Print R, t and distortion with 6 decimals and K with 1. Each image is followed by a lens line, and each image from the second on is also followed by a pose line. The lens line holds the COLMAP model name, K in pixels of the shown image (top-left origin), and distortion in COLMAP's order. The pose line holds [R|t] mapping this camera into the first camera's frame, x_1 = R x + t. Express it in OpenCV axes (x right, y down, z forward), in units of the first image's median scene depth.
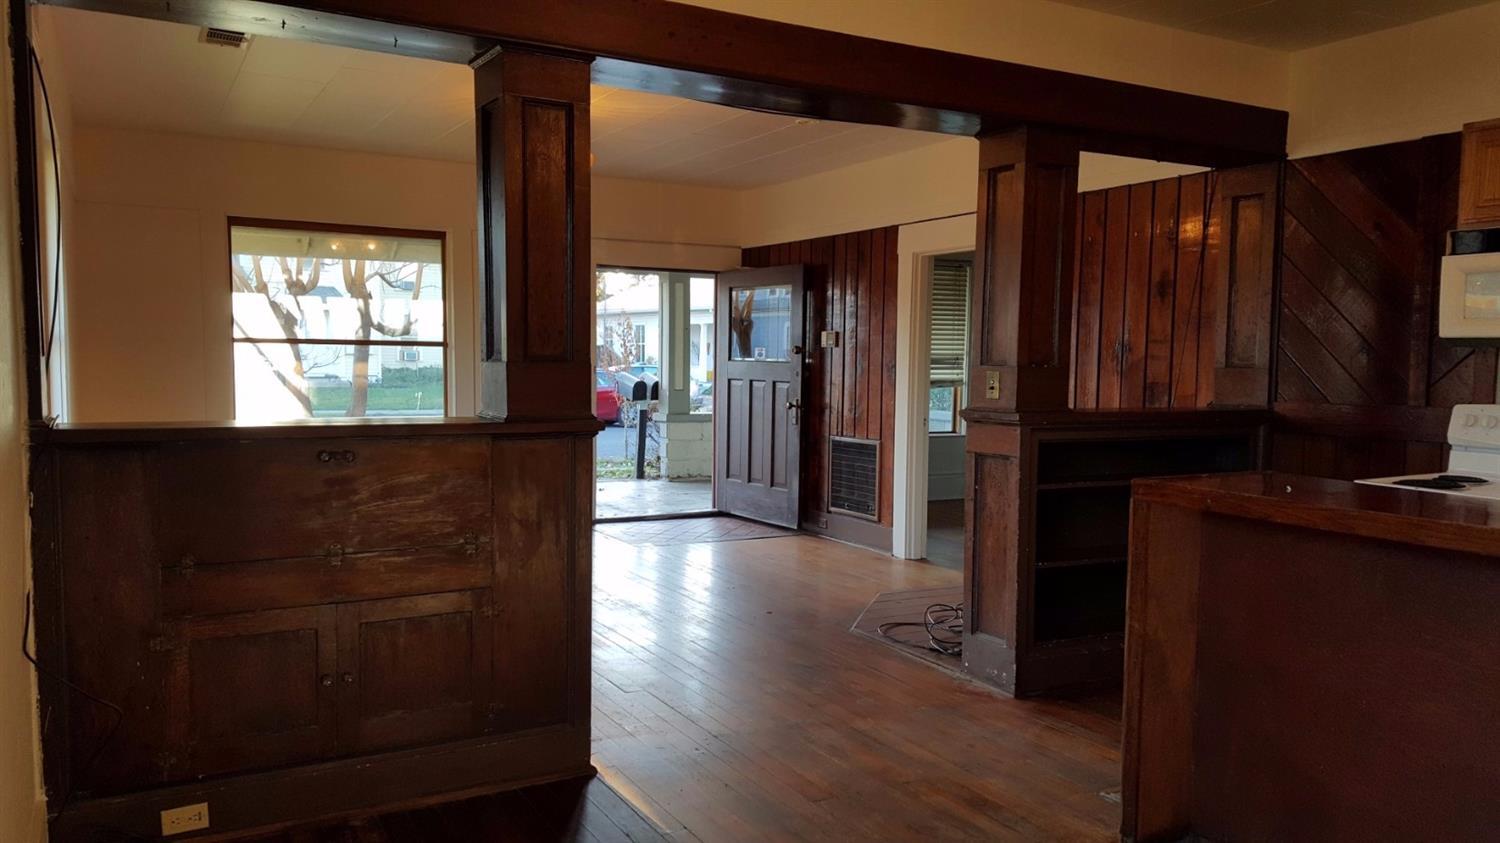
lens RADIAL K [[1120.8, 0, 754.3], [0, 1120.8, 434.3], [0, 0, 1]] dist [0.067202, -0.045220]
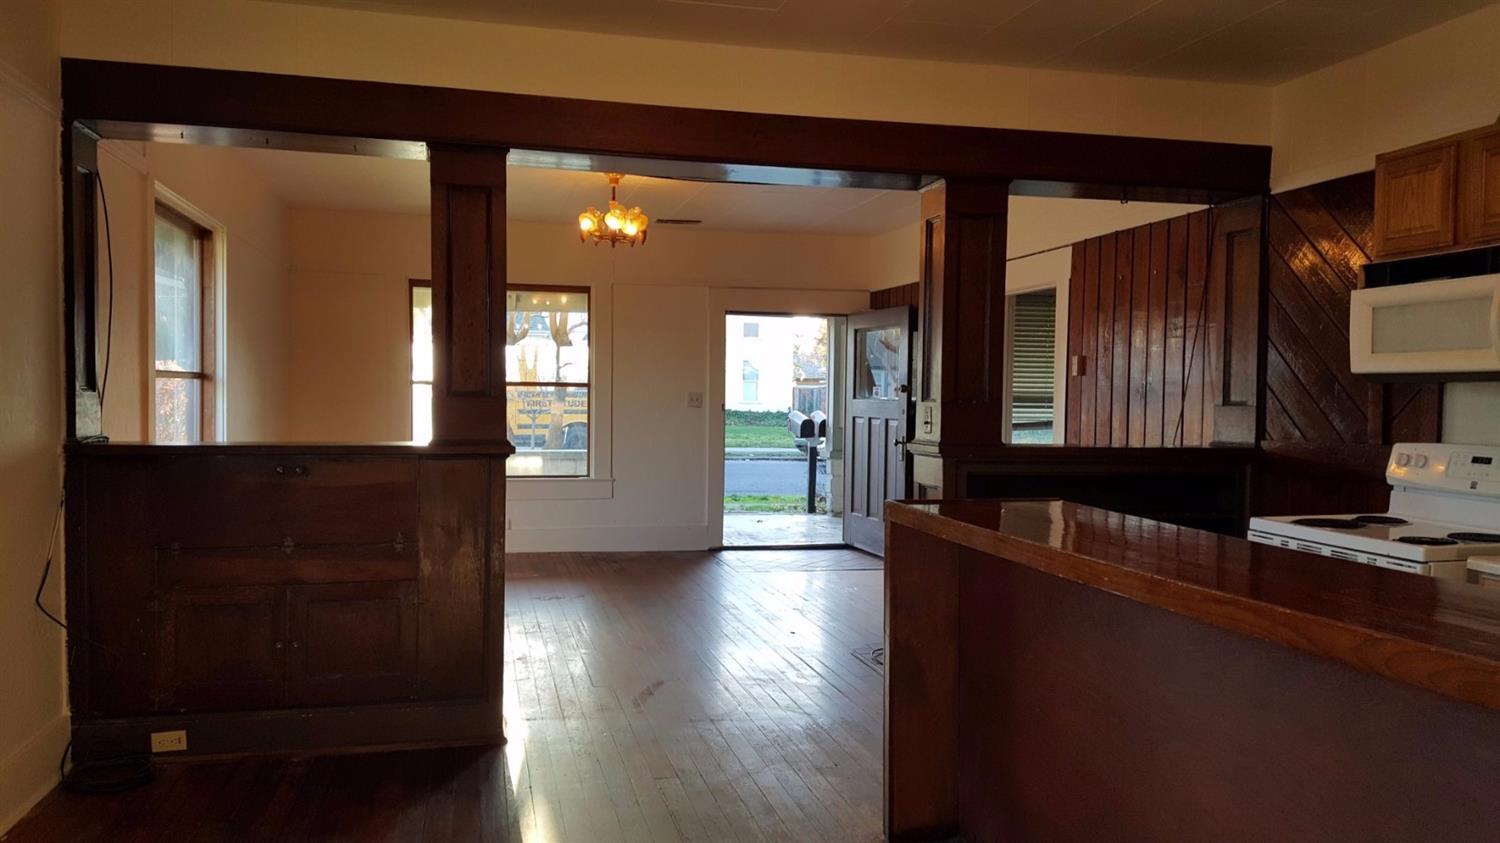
lens RADIAL K [[1120.8, 0, 735.8], [0, 1120.8, 420.3], [0, 0, 1]] dist [0.067202, -0.045220]
pose [[0.961307, 0.005473, -0.275425, 0.278316], [-0.018983, 0.998742, -0.046412, 0.008057], [0.274825, 0.049845, 0.960201, -0.059916]]
